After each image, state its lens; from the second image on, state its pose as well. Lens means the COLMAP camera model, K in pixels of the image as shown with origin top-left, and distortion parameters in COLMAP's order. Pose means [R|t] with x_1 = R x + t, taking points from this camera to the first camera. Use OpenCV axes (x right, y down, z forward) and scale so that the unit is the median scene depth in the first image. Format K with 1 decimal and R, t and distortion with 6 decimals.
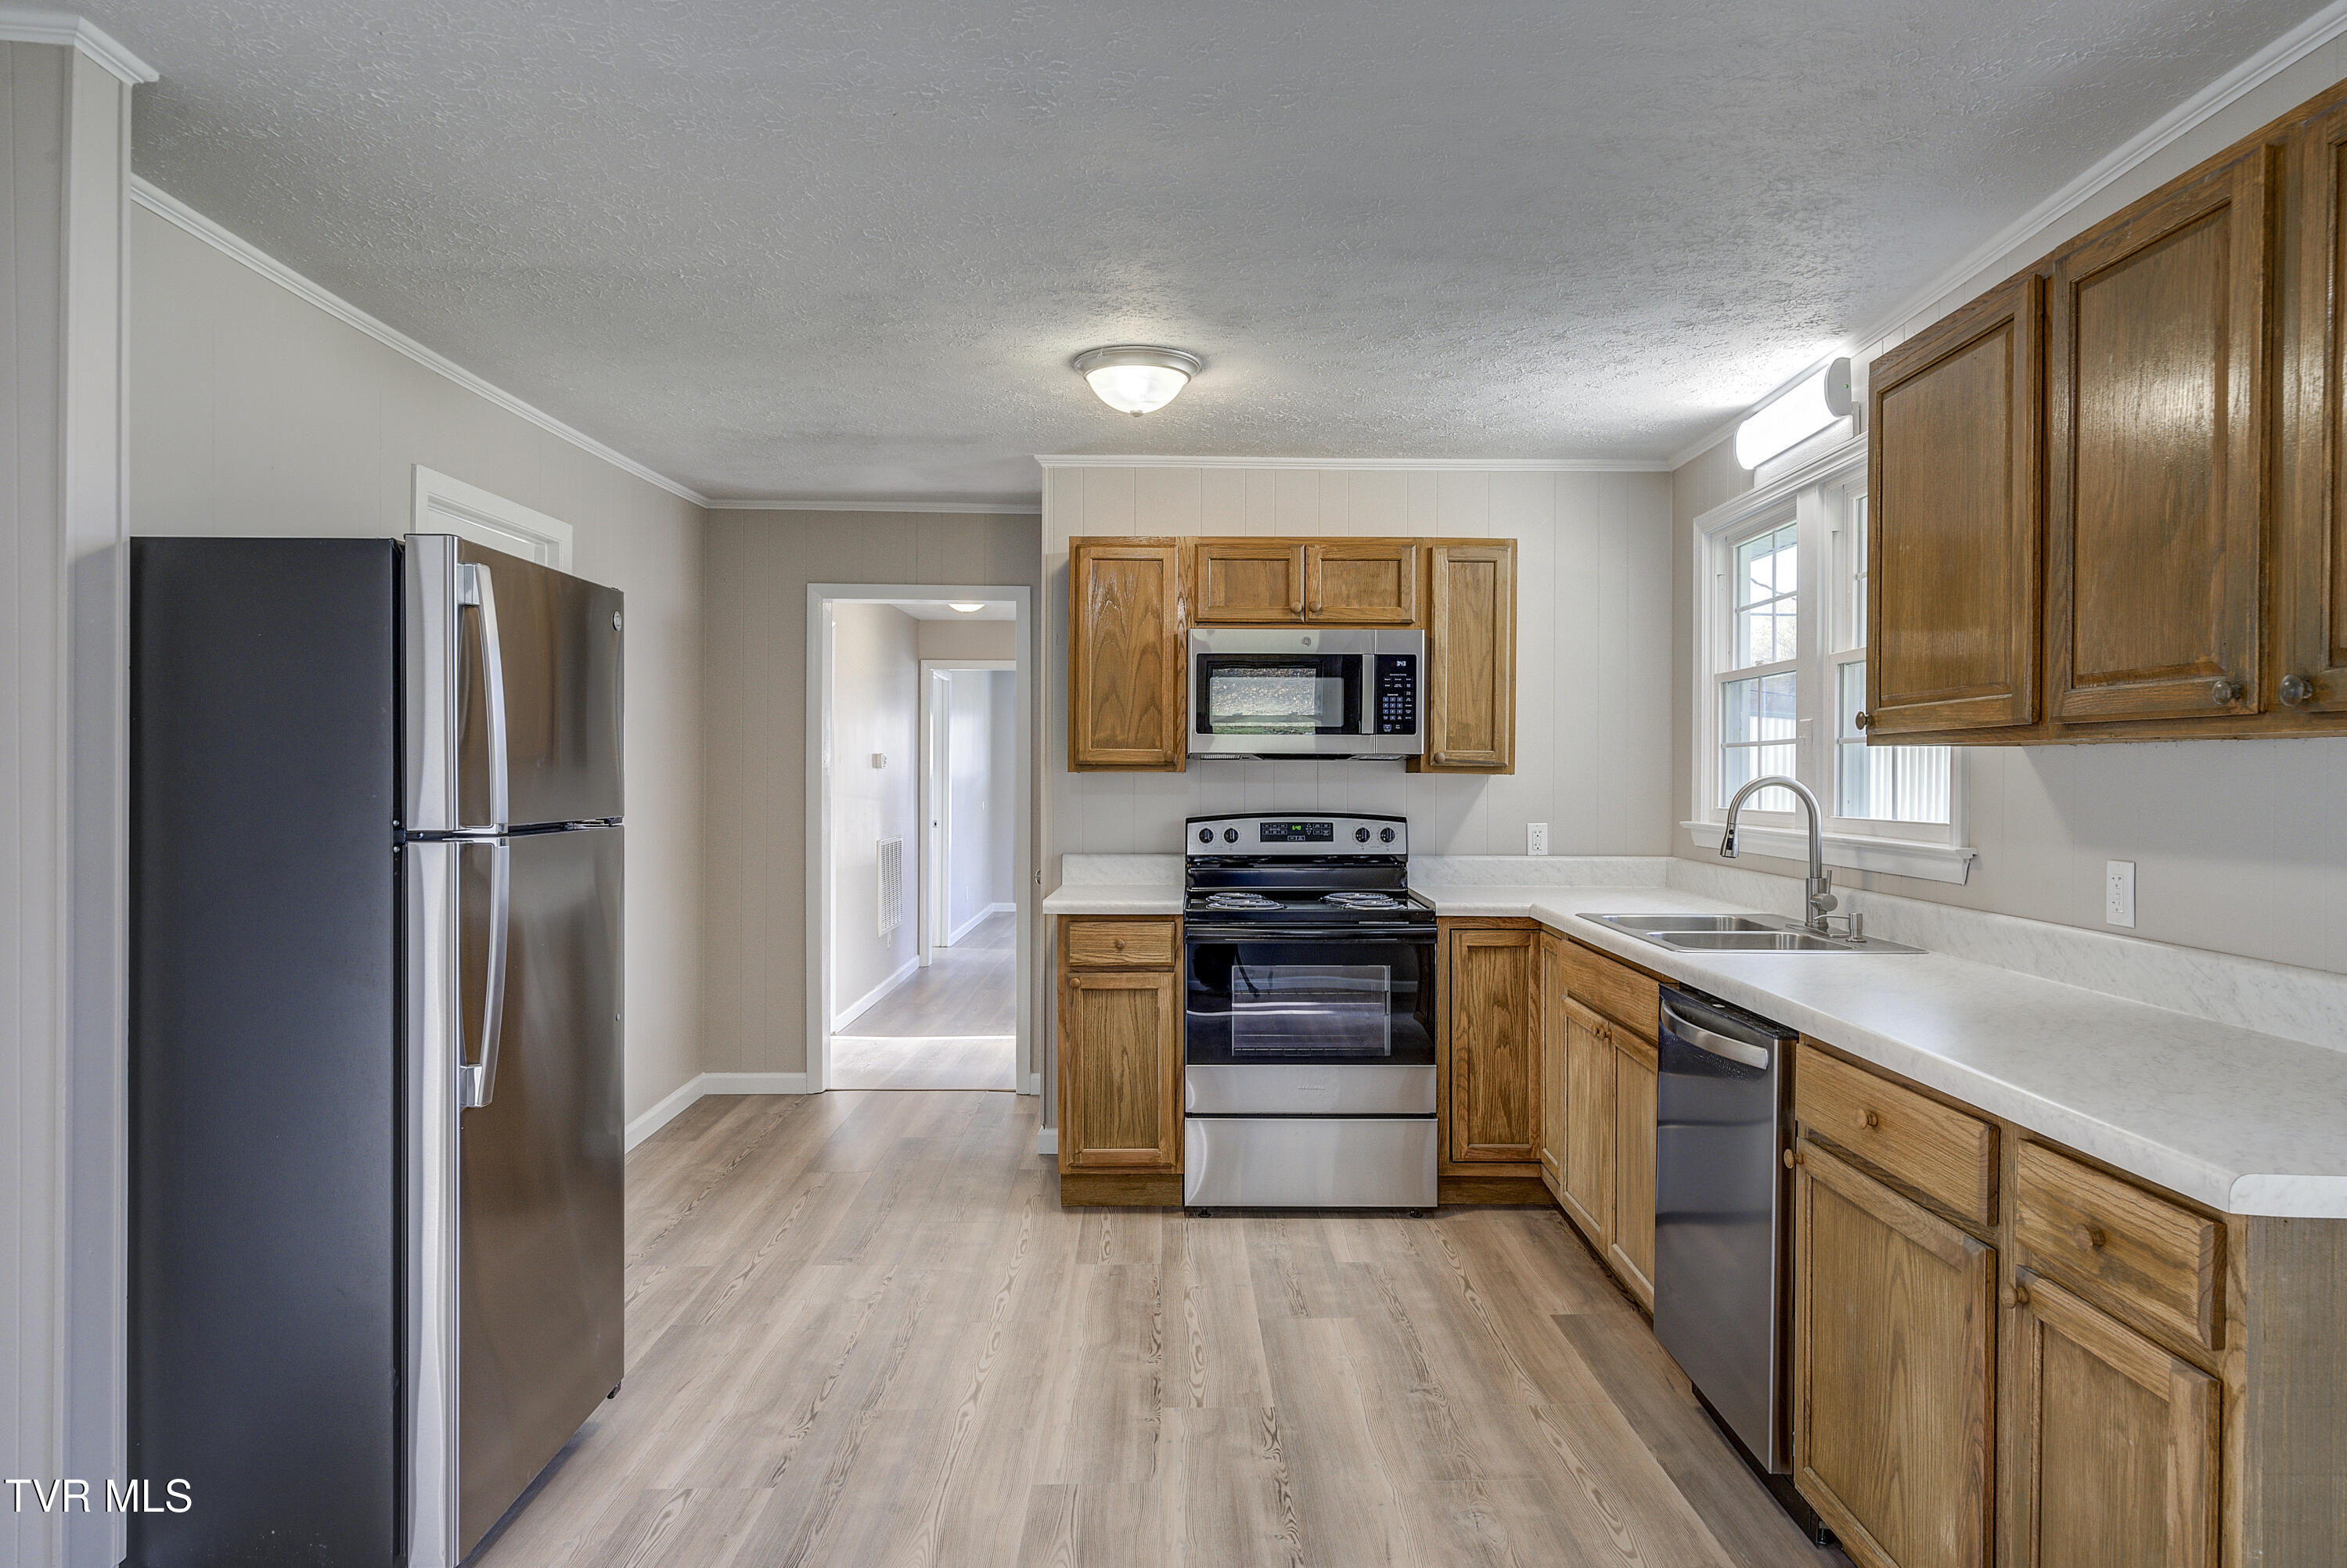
lens RADIAL K [[1369.9, 0, 1161.9], [0, 1369.9, 769.8], [0, 0, 1]] dist [-0.030244, -0.001038]
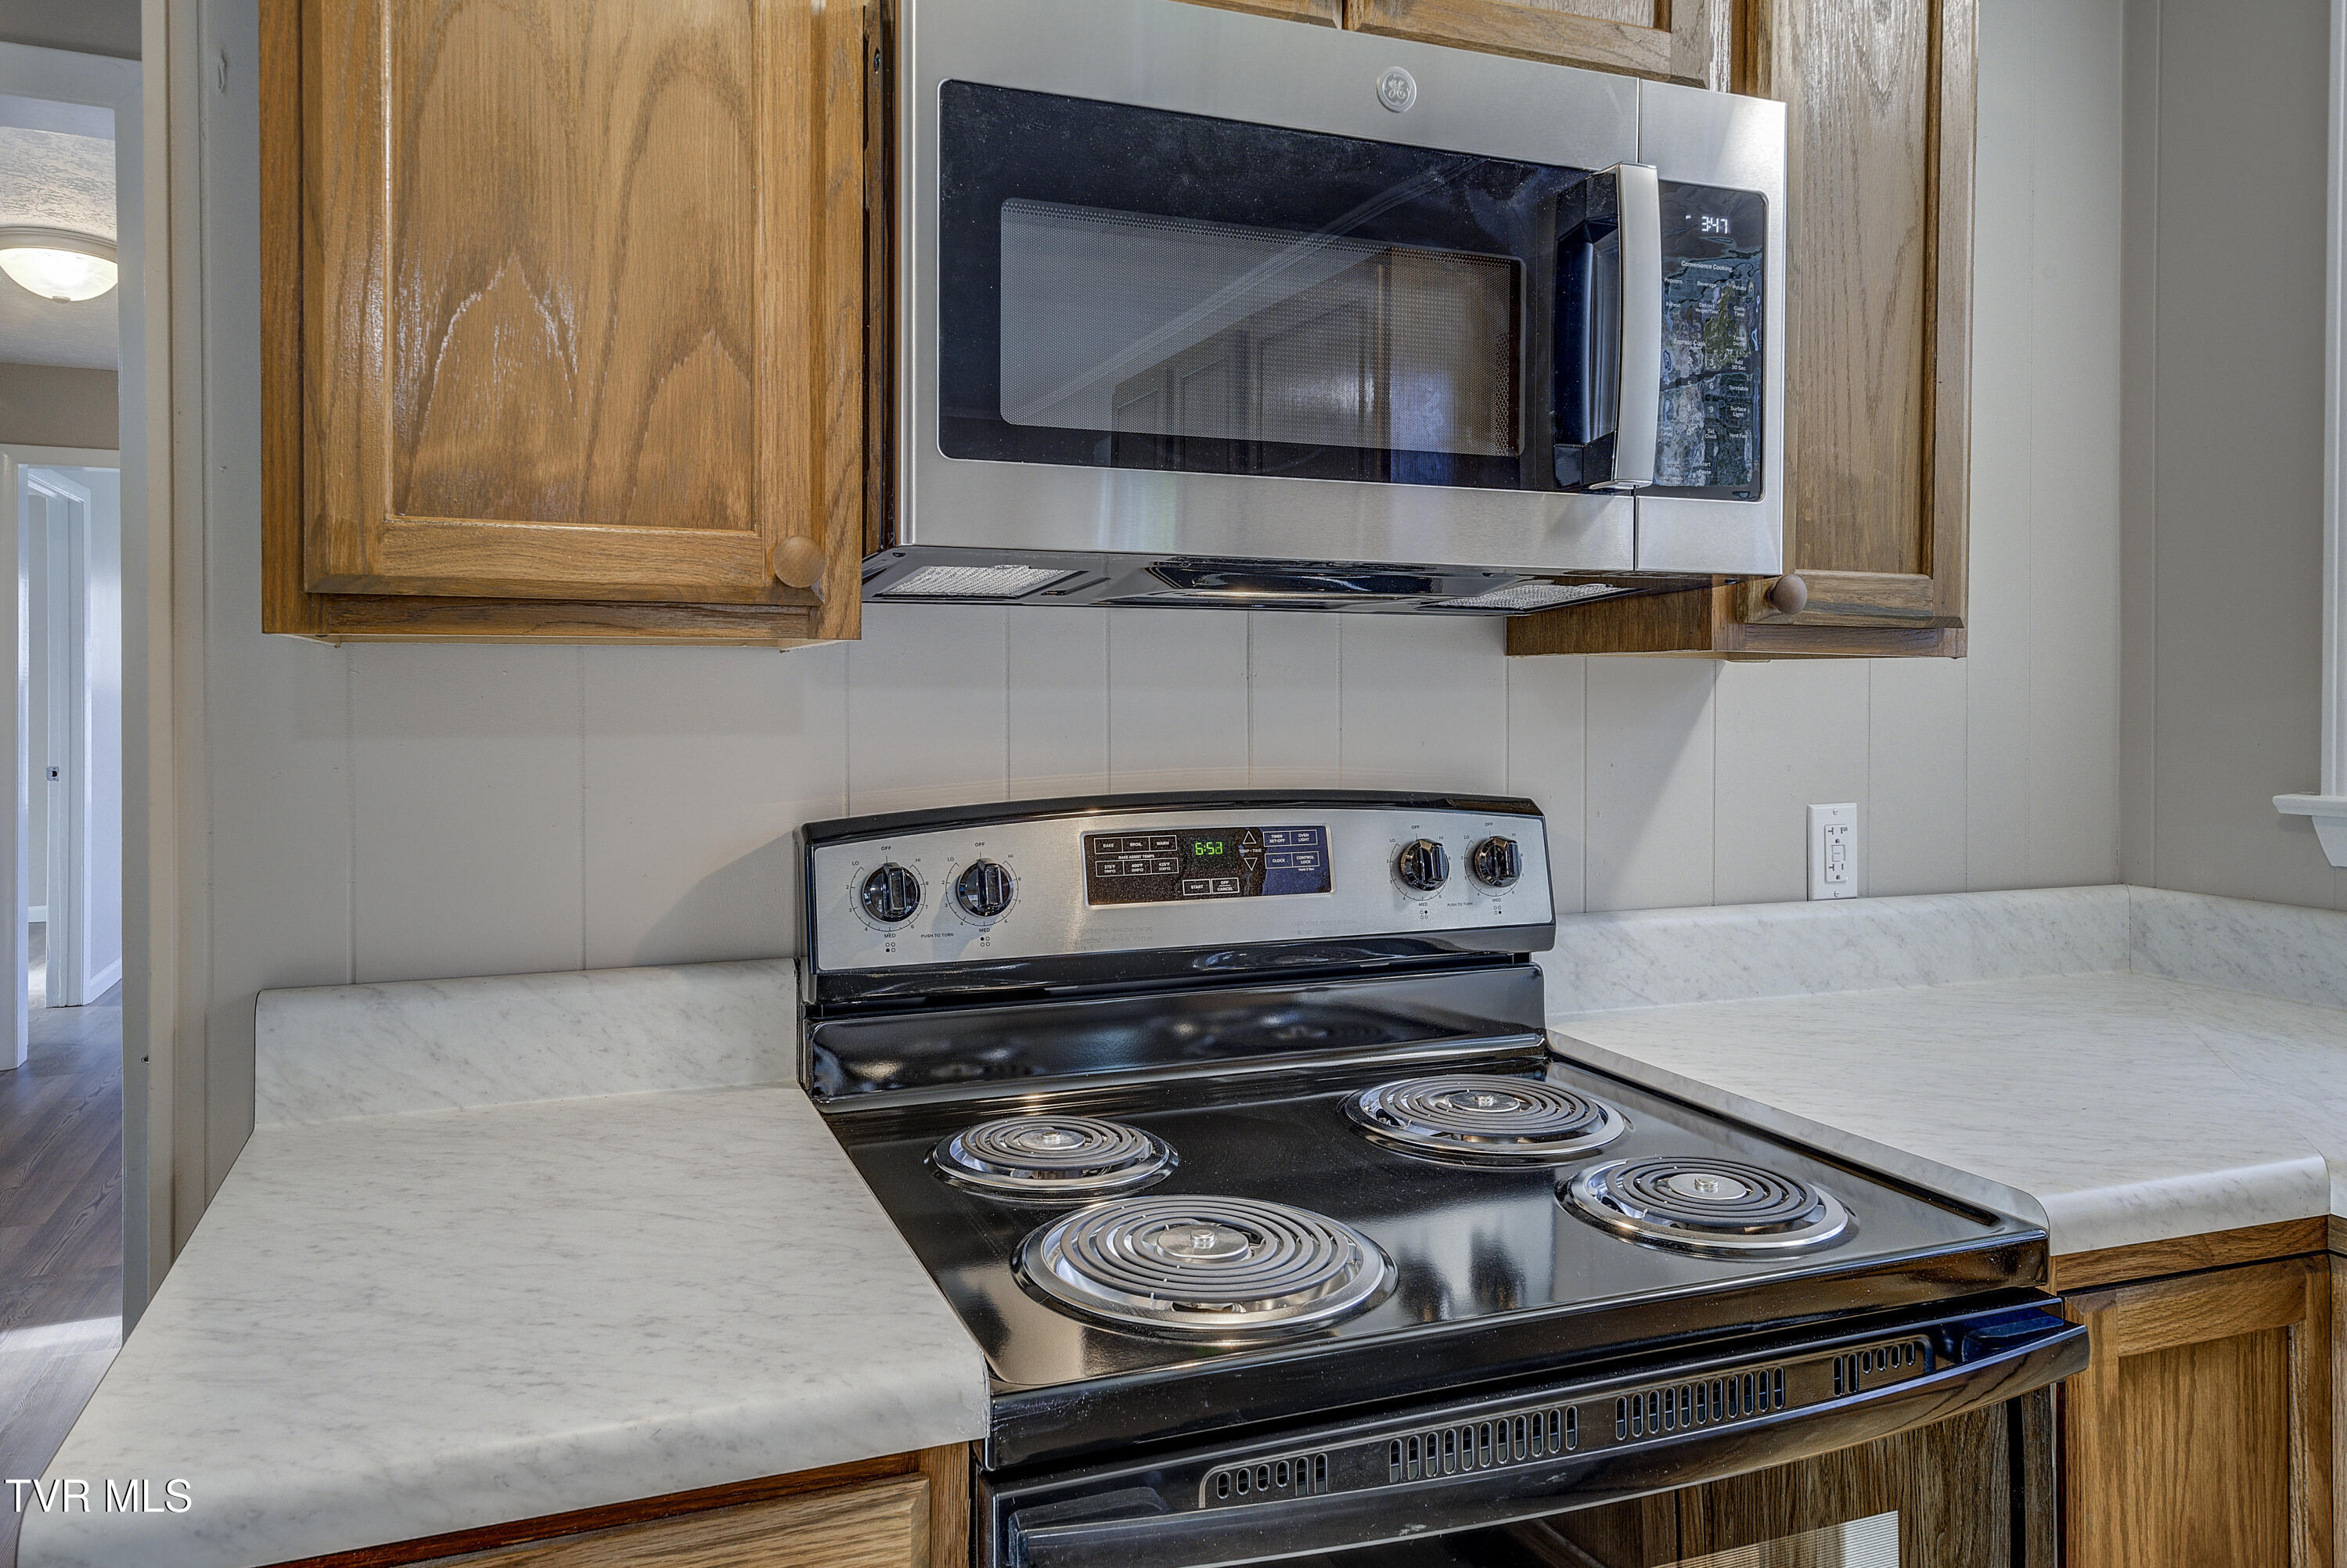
lens RADIAL K [[1537.9, 0, 1117.7], [0, 1537.9, 699.4], [0, 0, 1]] dist [0.020027, -0.000484]
pose [[0.927911, -0.004743, 0.372771, -0.040850], [-0.000628, 0.999898, 0.014287, 0.008482], [-0.372801, -0.013491, 0.927813, 0.810988]]
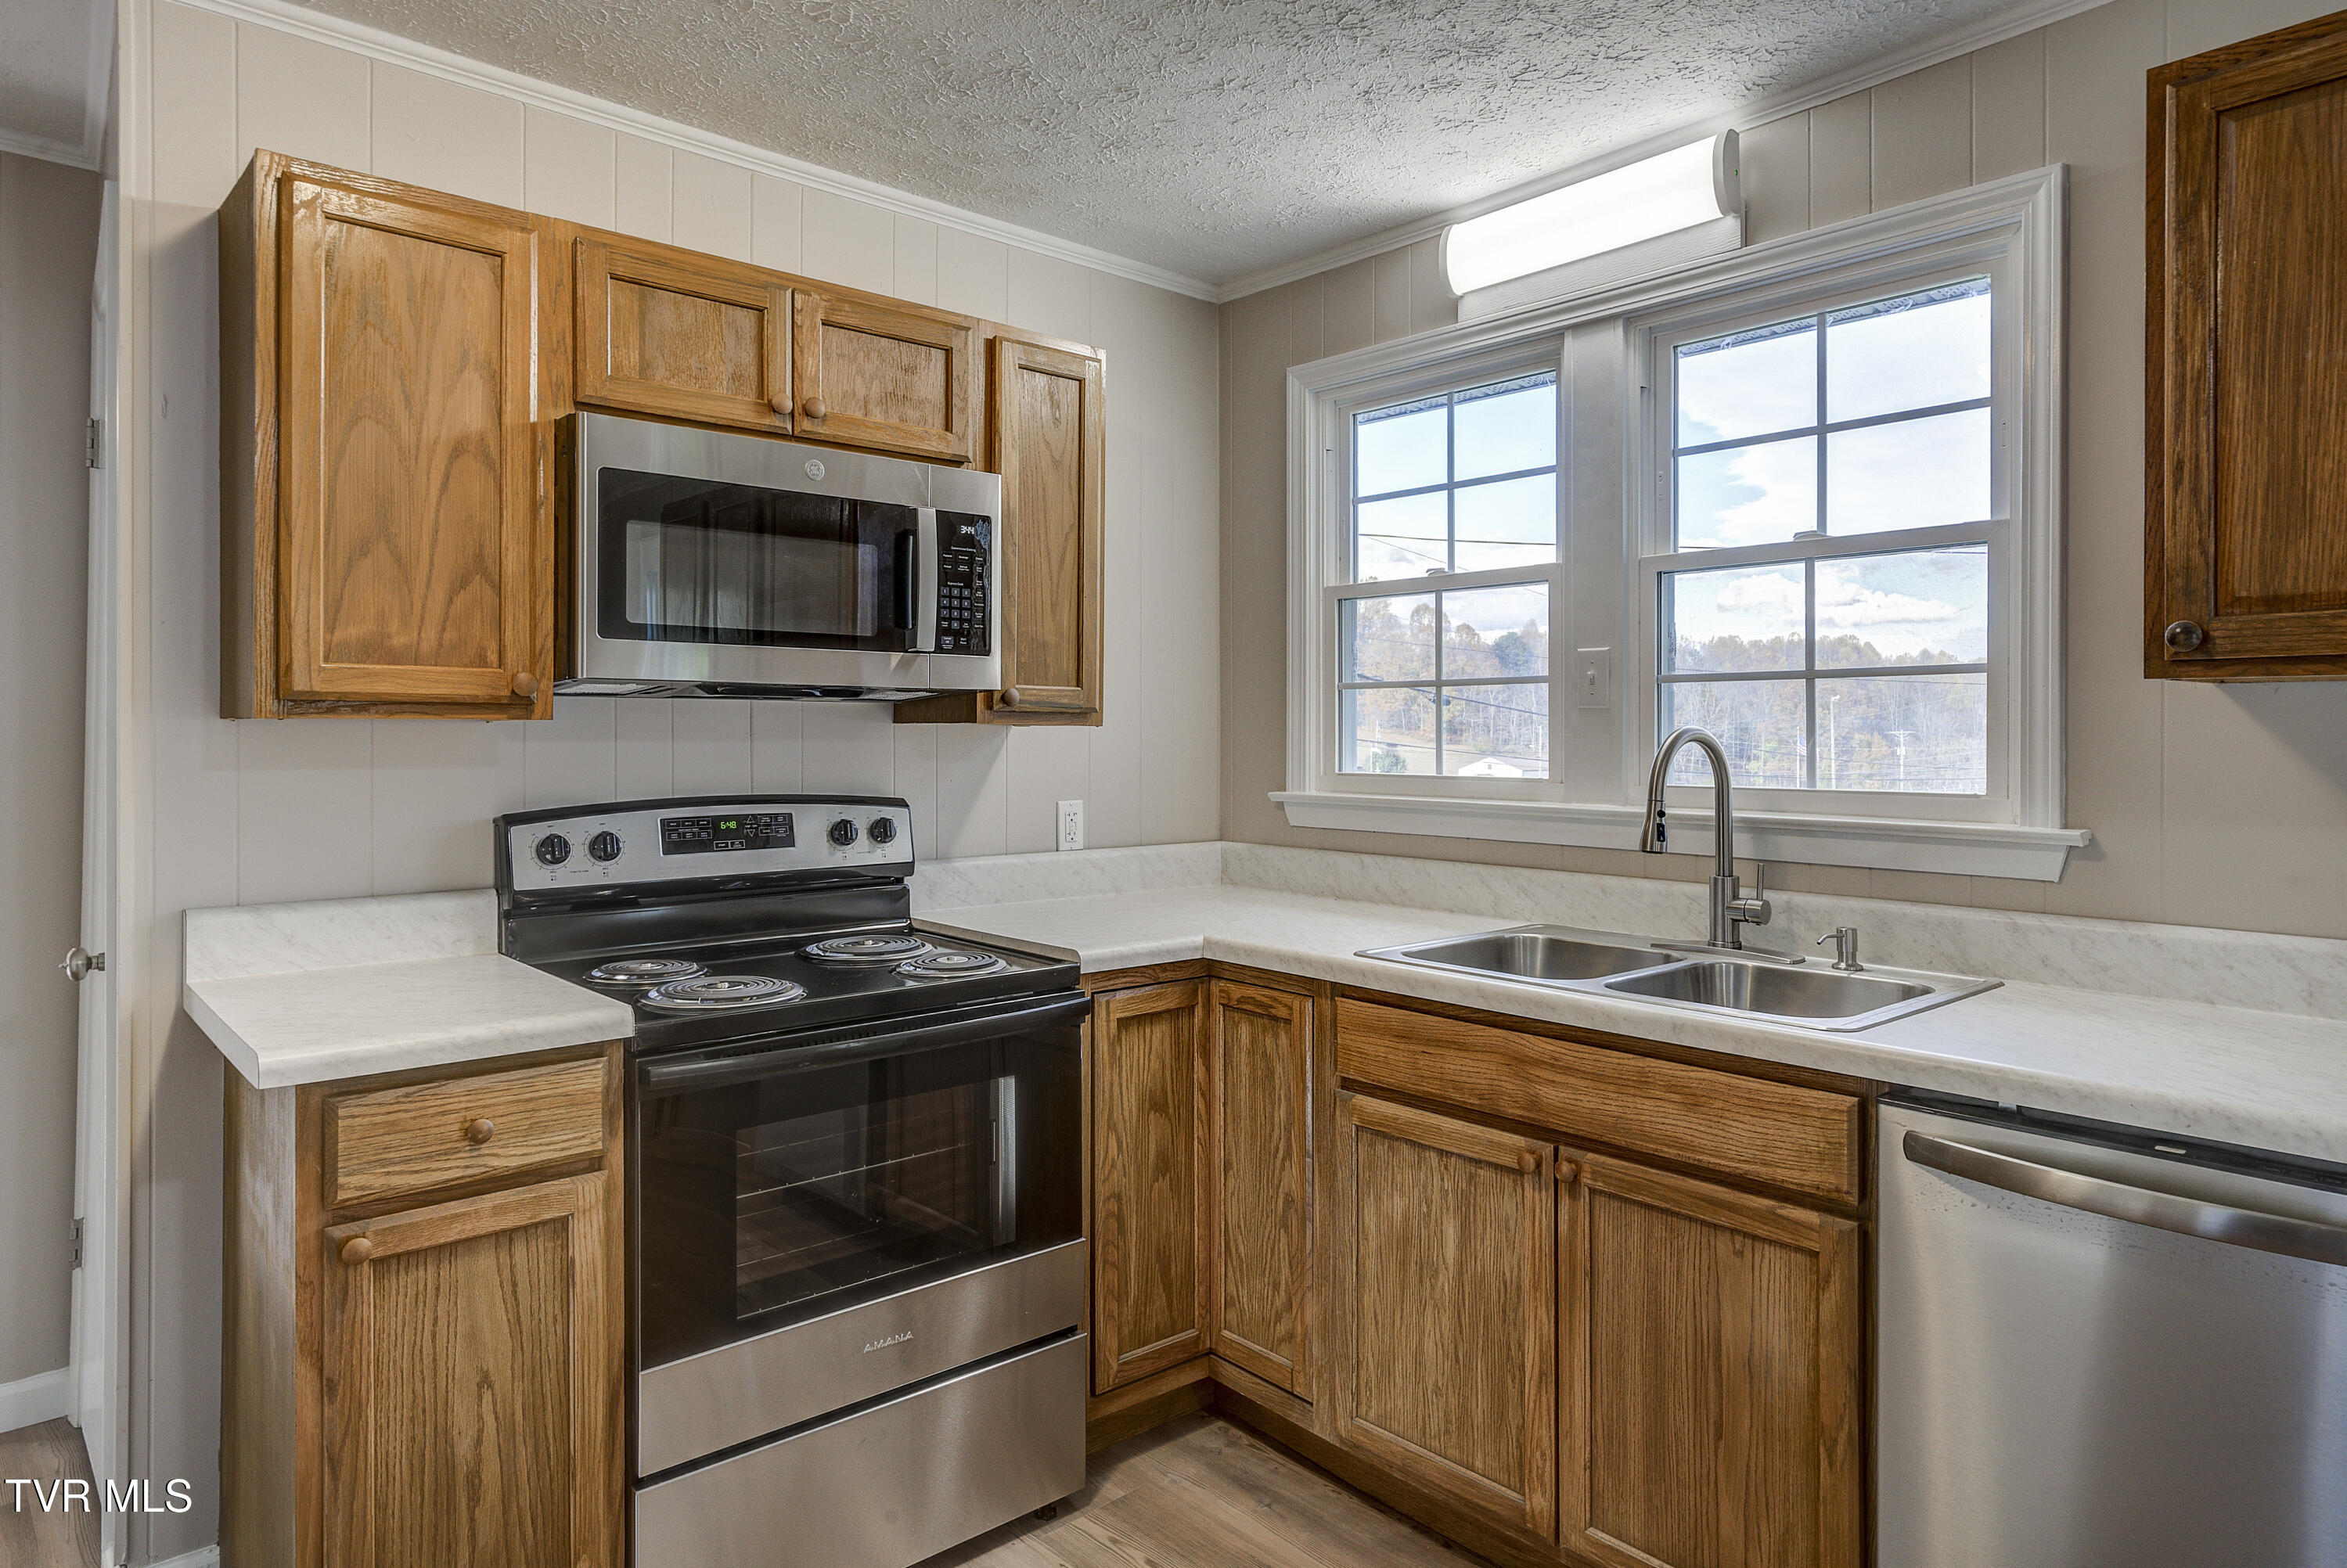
lens RADIAL K [[1398.1, 0, 1169.7], [0, 1398.1, 729.4], [0, 0, 1]] dist [0.000780, 0.000653]
pose [[0.735657, -0.000345, 0.677354, -0.164620], [-0.002464, 0.999992, 0.003186, 0.003138], [-0.677349, -0.004013, 0.735651, 0.544135]]
